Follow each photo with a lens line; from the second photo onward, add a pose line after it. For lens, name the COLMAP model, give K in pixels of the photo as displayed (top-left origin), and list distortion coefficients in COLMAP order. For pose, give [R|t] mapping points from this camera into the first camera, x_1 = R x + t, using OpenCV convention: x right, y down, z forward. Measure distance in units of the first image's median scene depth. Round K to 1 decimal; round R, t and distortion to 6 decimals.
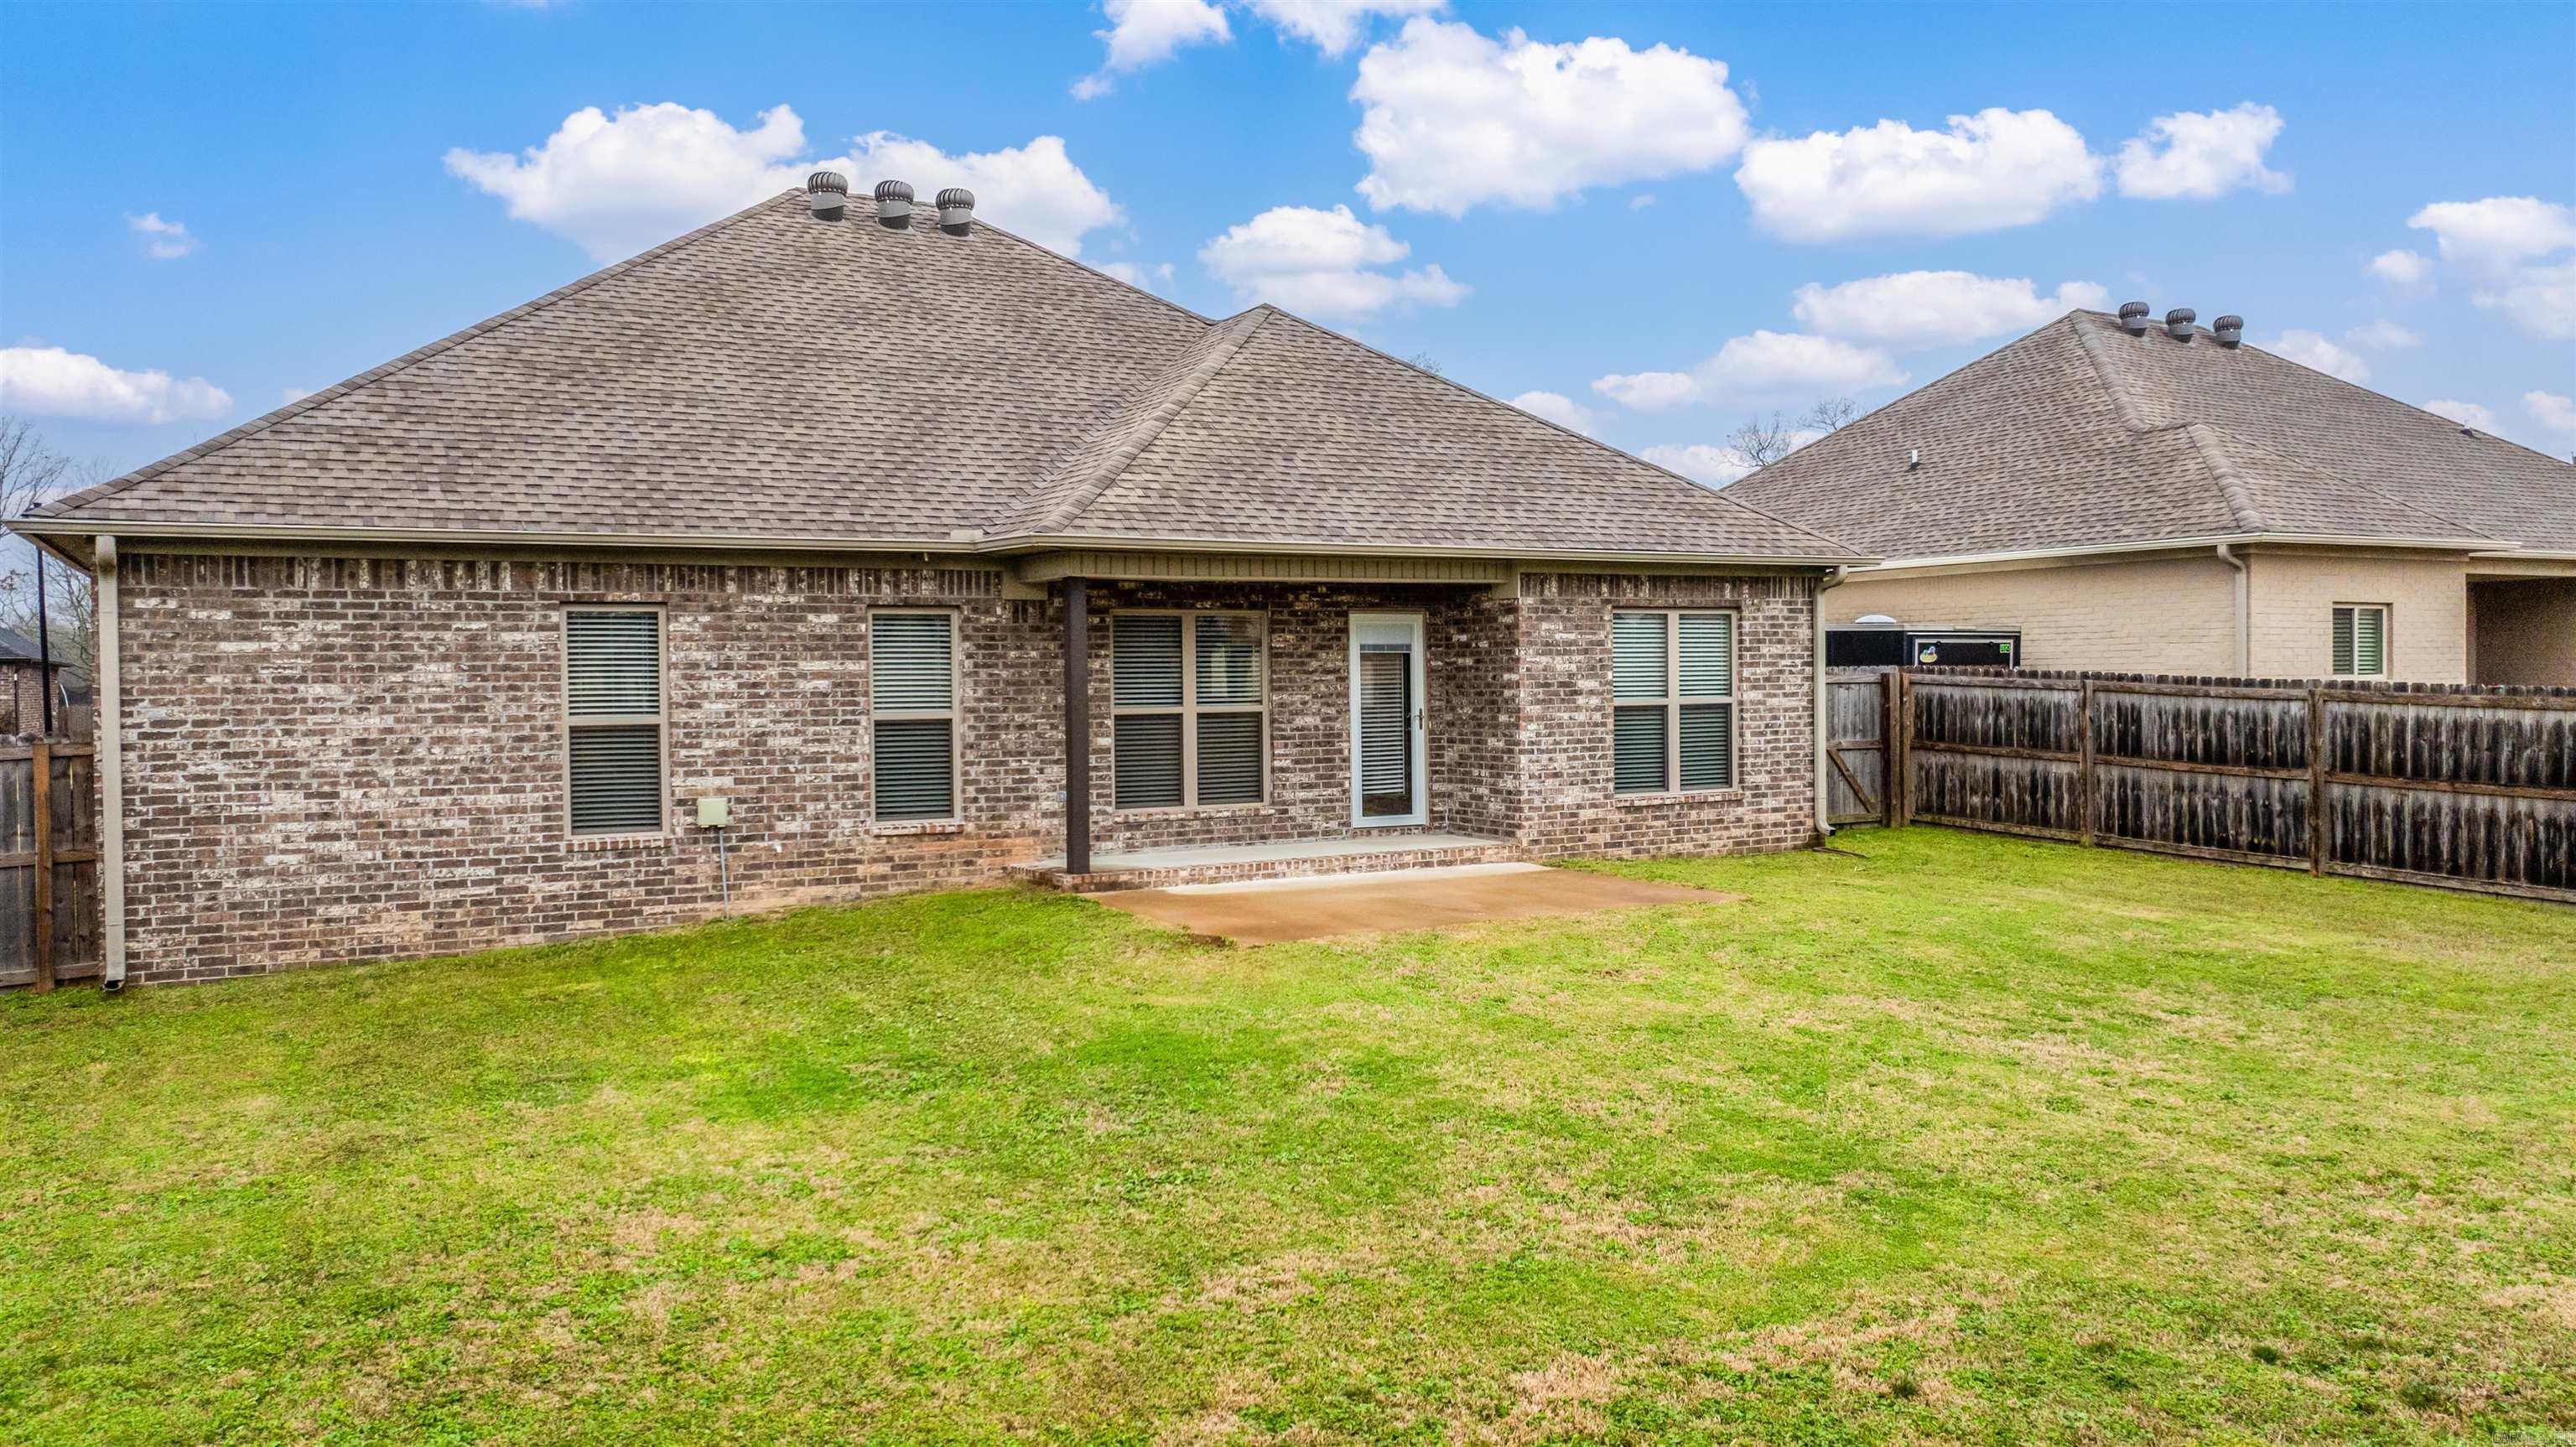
lens RADIAL K [[1809.2, 0, 1273.3], [0, 1809.2, 734.9], [0, 0, 1]] dist [-0.018492, -0.004324]
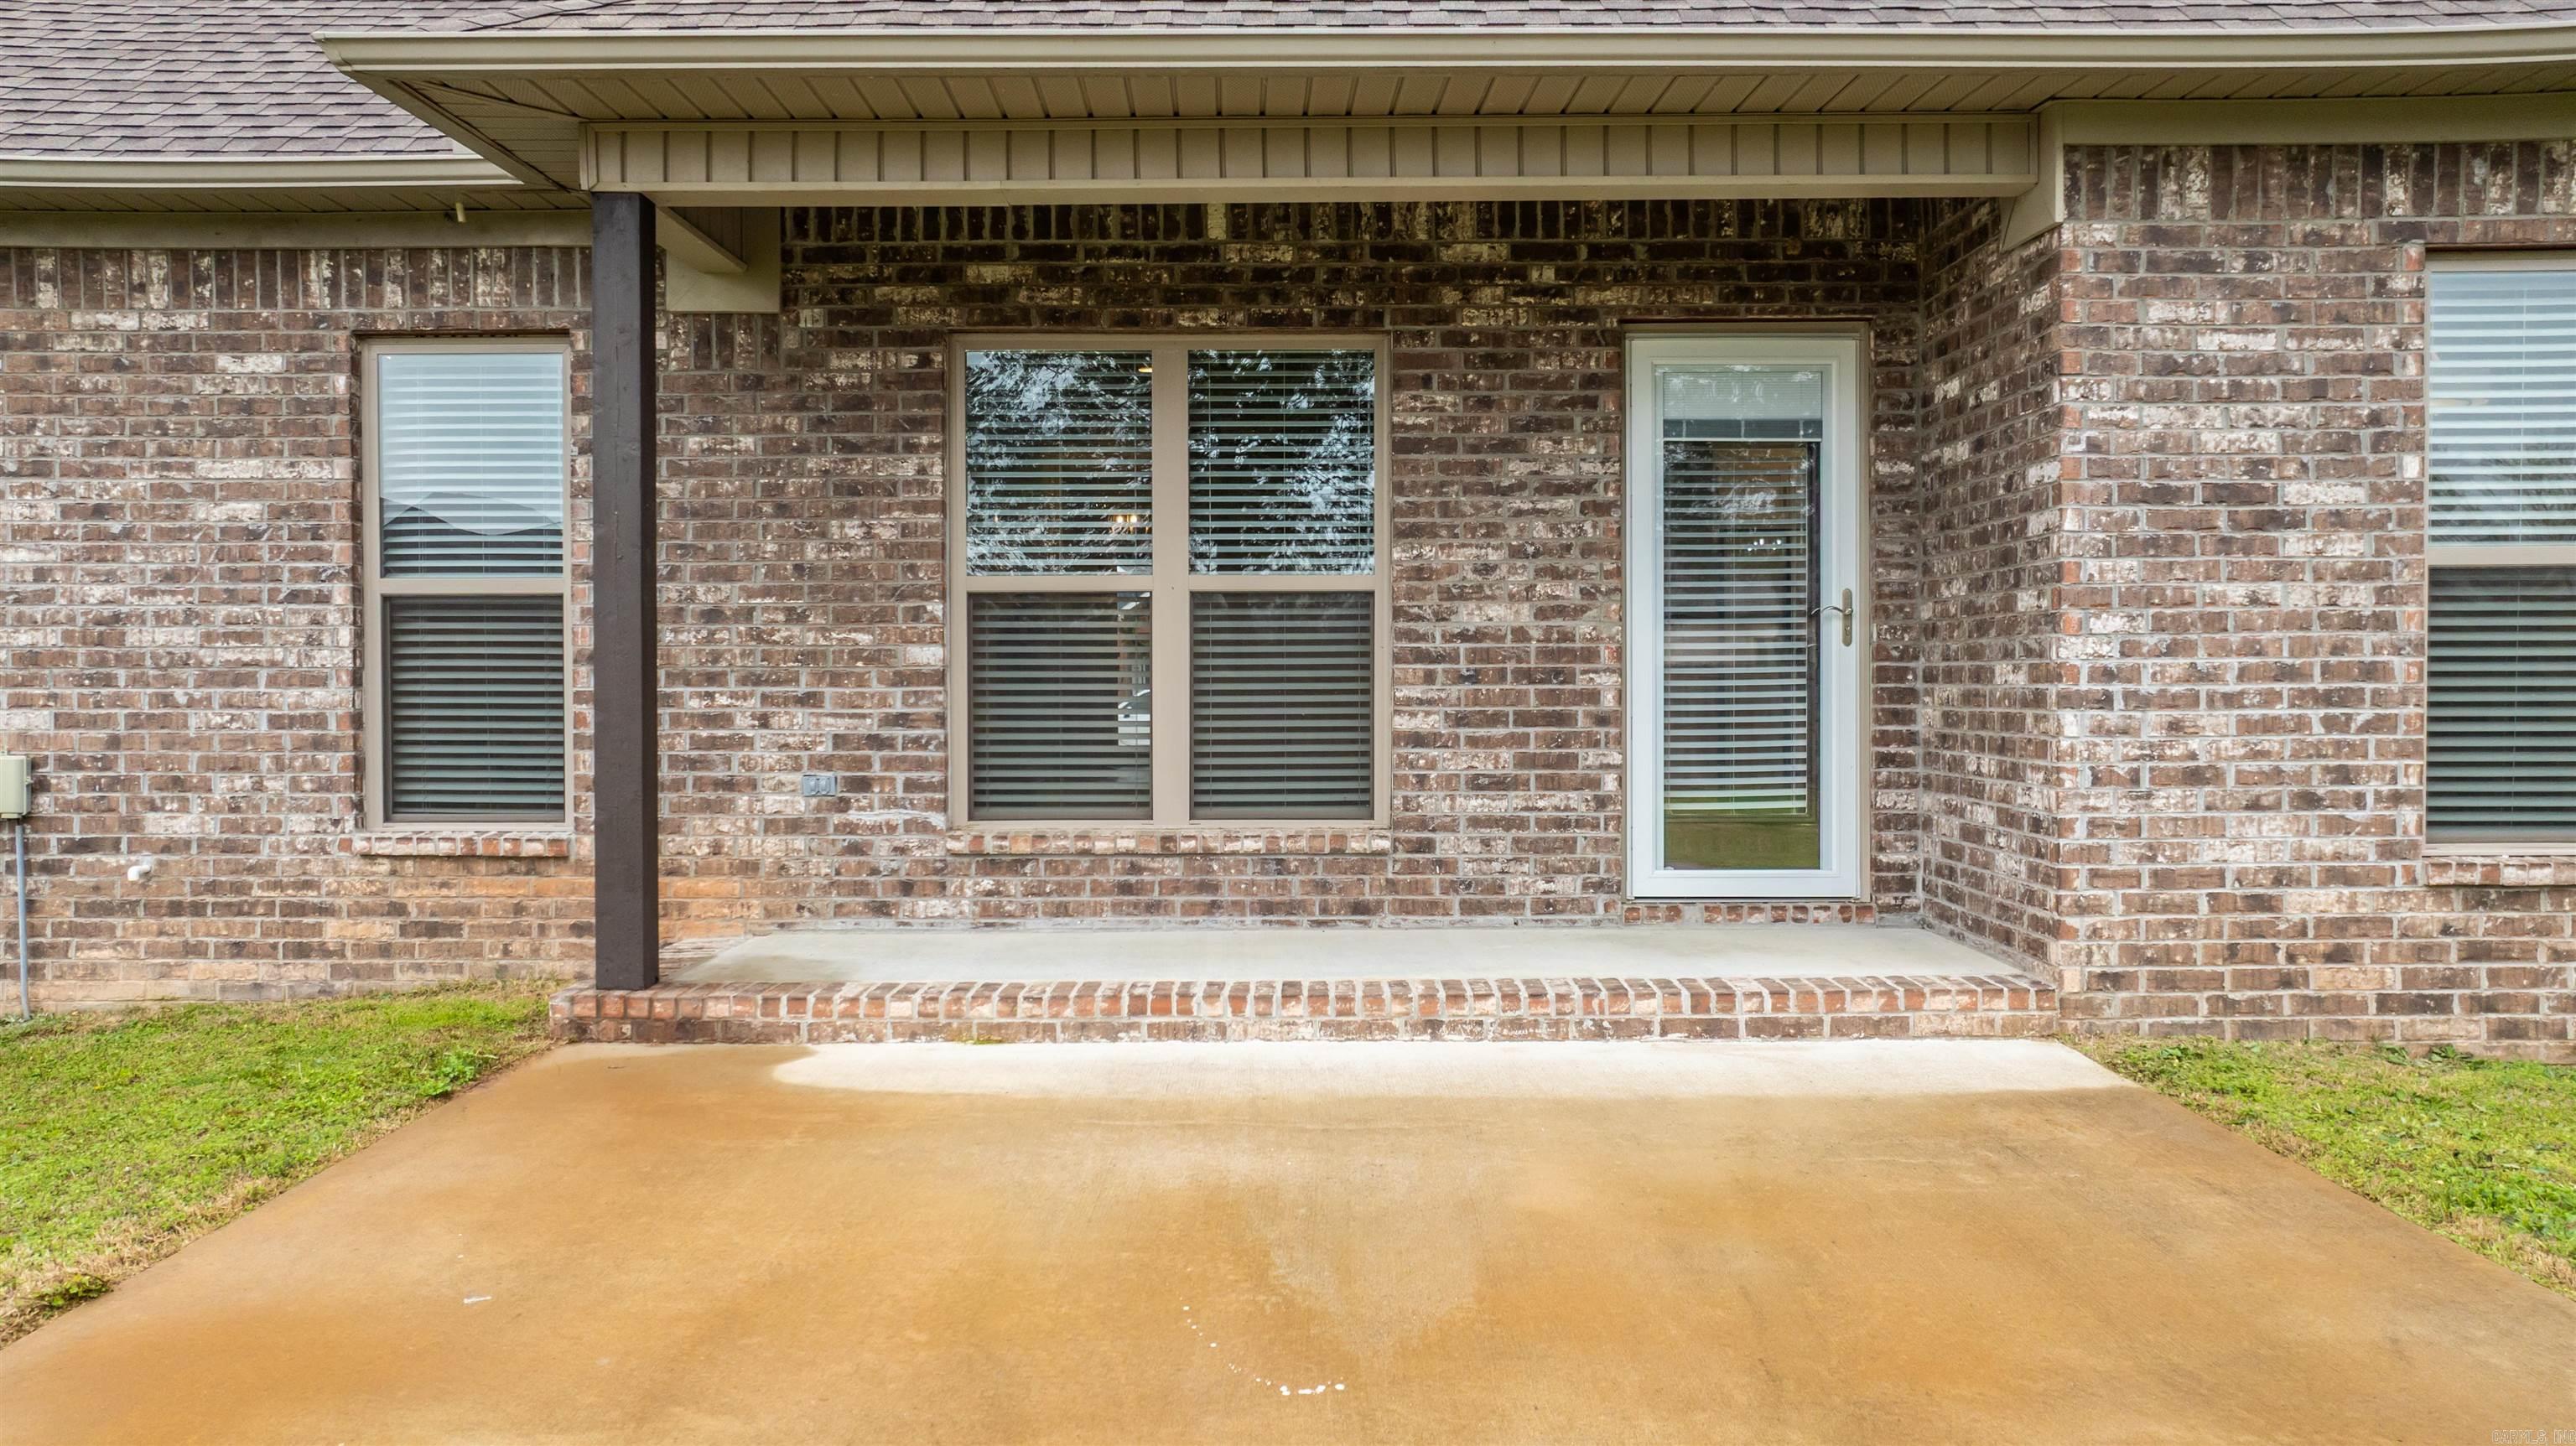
lens RADIAL K [[1819.8, 0, 1288.0], [0, 1819.8, 723.0], [0, 0, 1]] dist [-0.043748, 0.048221]
pose [[0.878223, 0.020291, -0.477821, 0.175200], [-0.022362, 0.999749, 0.001355, 0.016671], [0.477728, 0.009495, 0.878456, 0.669088]]
